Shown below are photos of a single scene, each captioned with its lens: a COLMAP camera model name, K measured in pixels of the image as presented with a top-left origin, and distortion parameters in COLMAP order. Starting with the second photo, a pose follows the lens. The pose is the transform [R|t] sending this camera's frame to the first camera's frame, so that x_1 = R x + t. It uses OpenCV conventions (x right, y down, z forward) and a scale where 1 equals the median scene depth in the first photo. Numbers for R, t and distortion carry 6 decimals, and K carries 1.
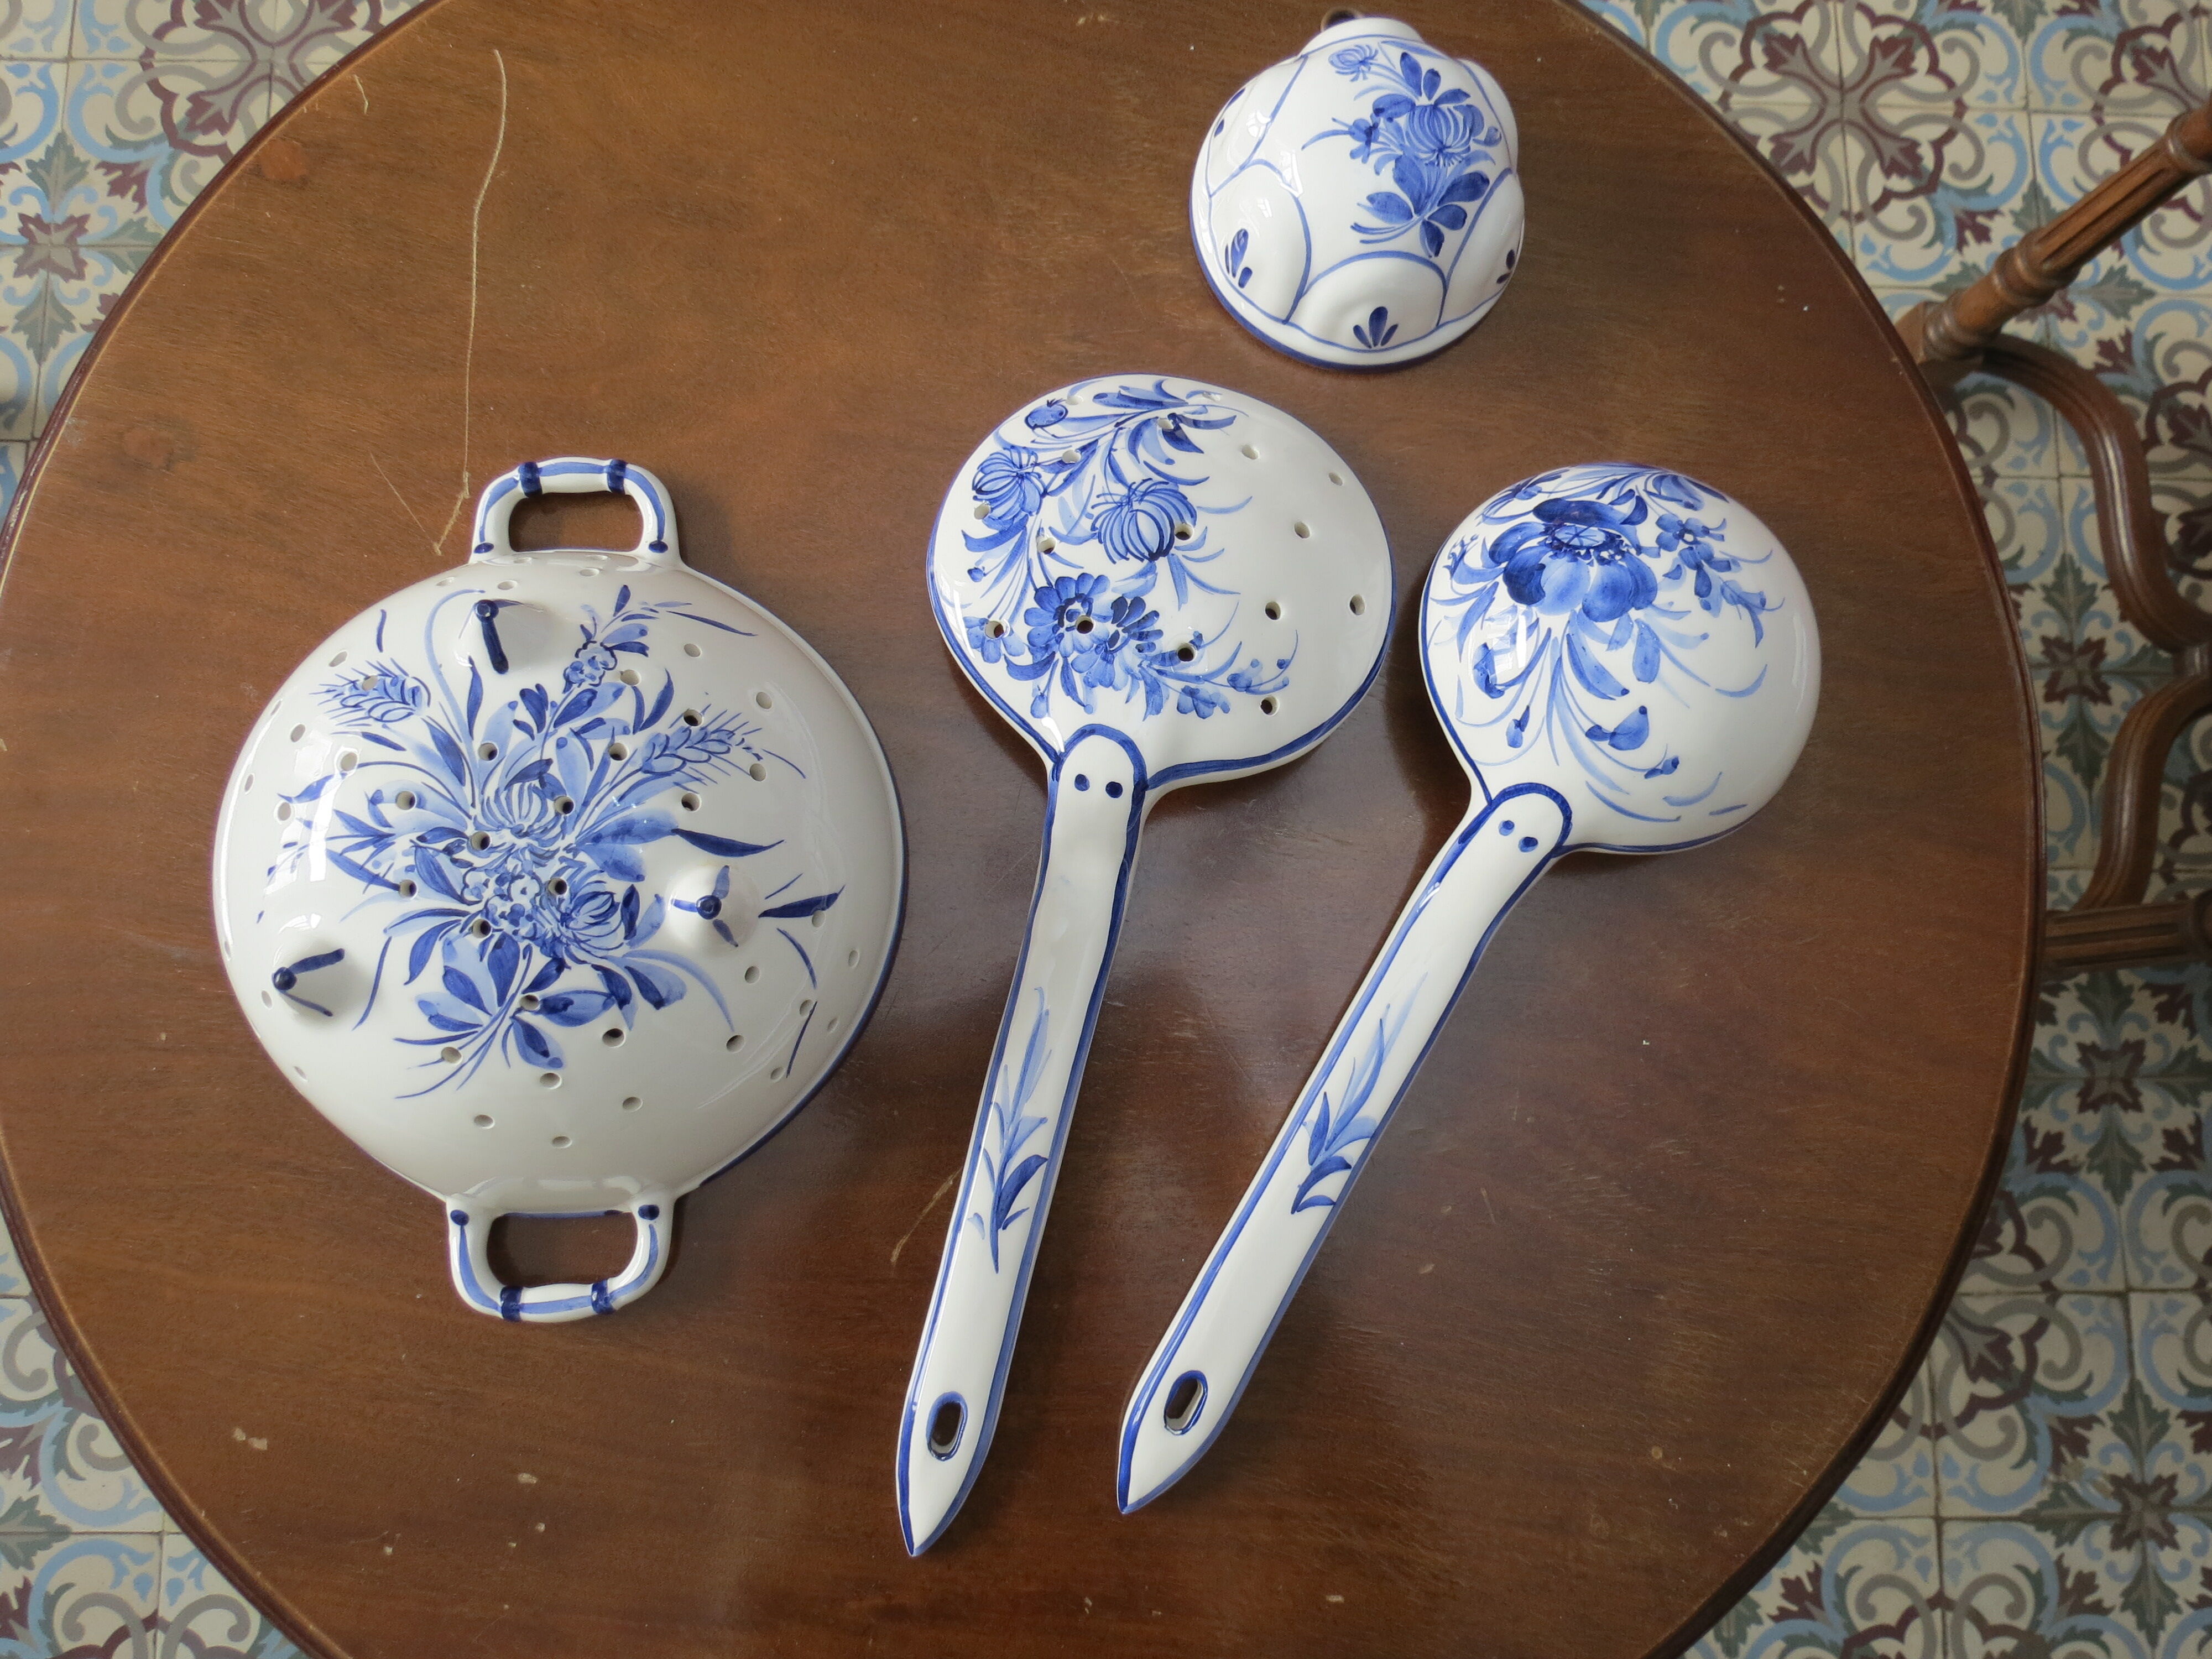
lens RADIAL K [[1584.5, 0, 1109.7], [0, 1584.5, 827.1], [0, 0, 1]] dist [-0.040005, 0.012563]
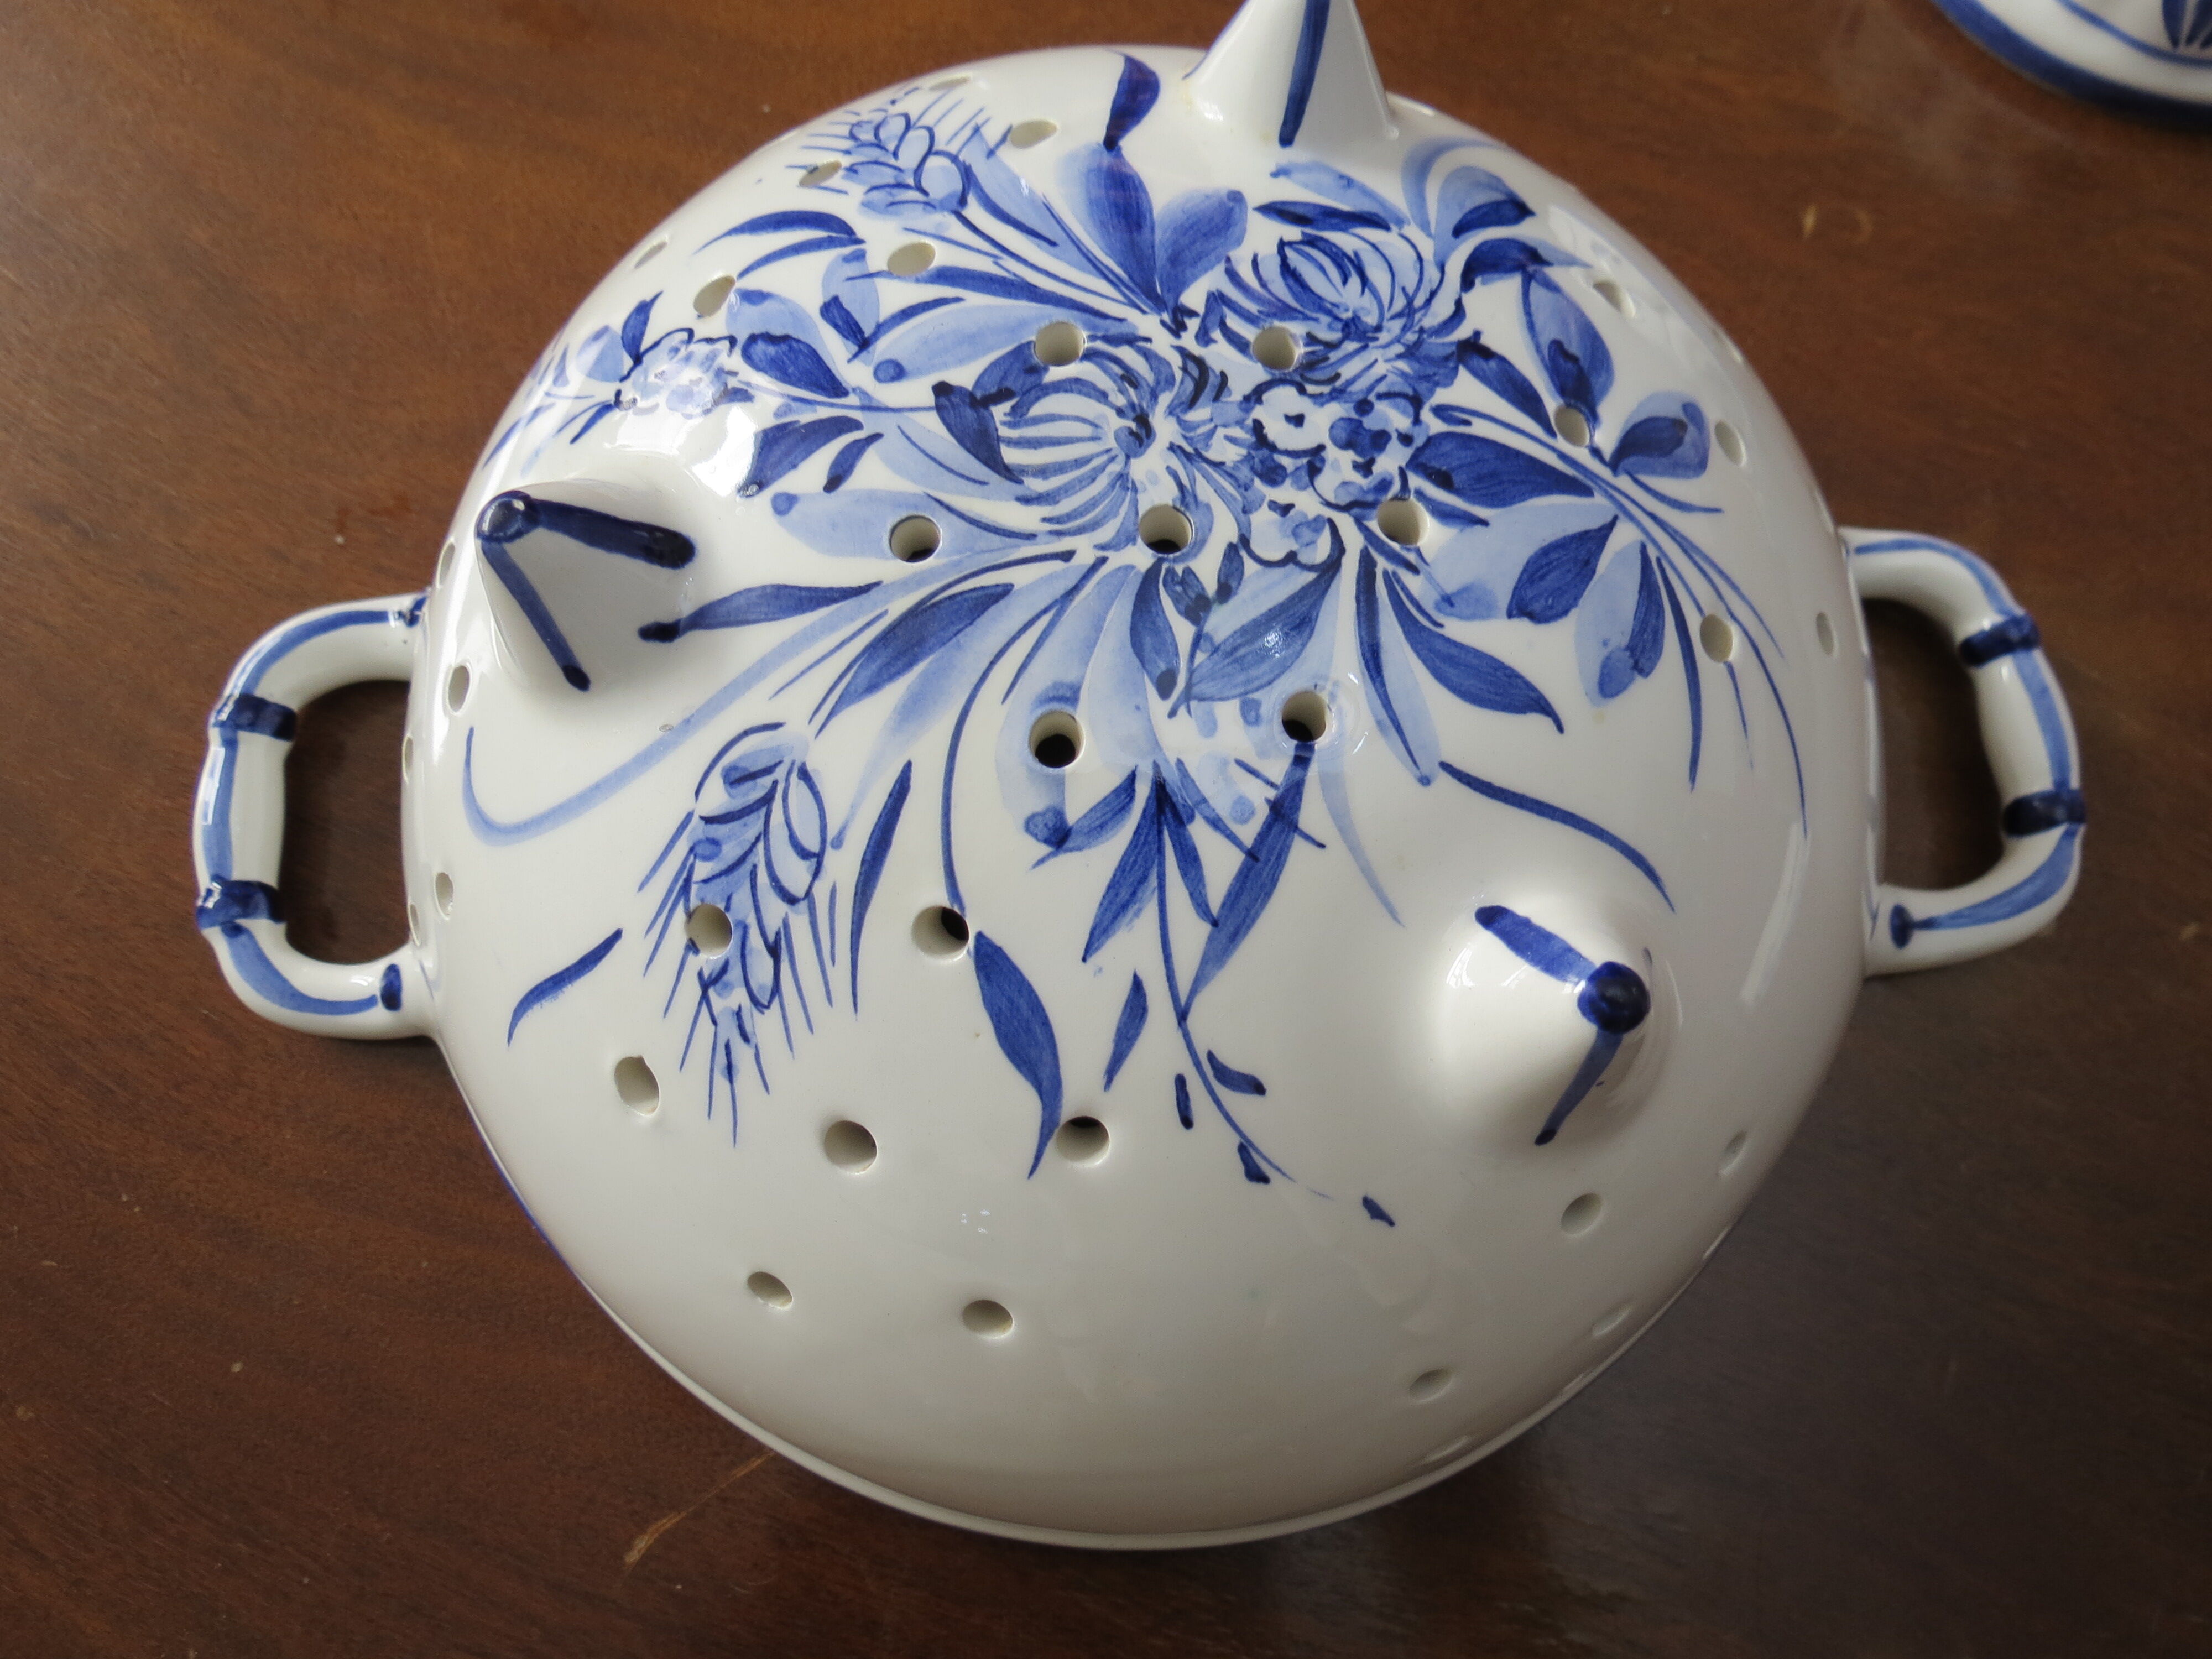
lens RADIAL K [[1584.5, 0, 1109.1], [0, 1584.5, 832.7], [0, 0, 1]] dist [-0.040005, 0.012563]
pose [[-0.022526, -0.981894, 0.188086, -0.533922], [0.989320, 0.005207, 0.145665, -0.056498], [-0.144007, 0.189358, 0.971291, 0.658346]]
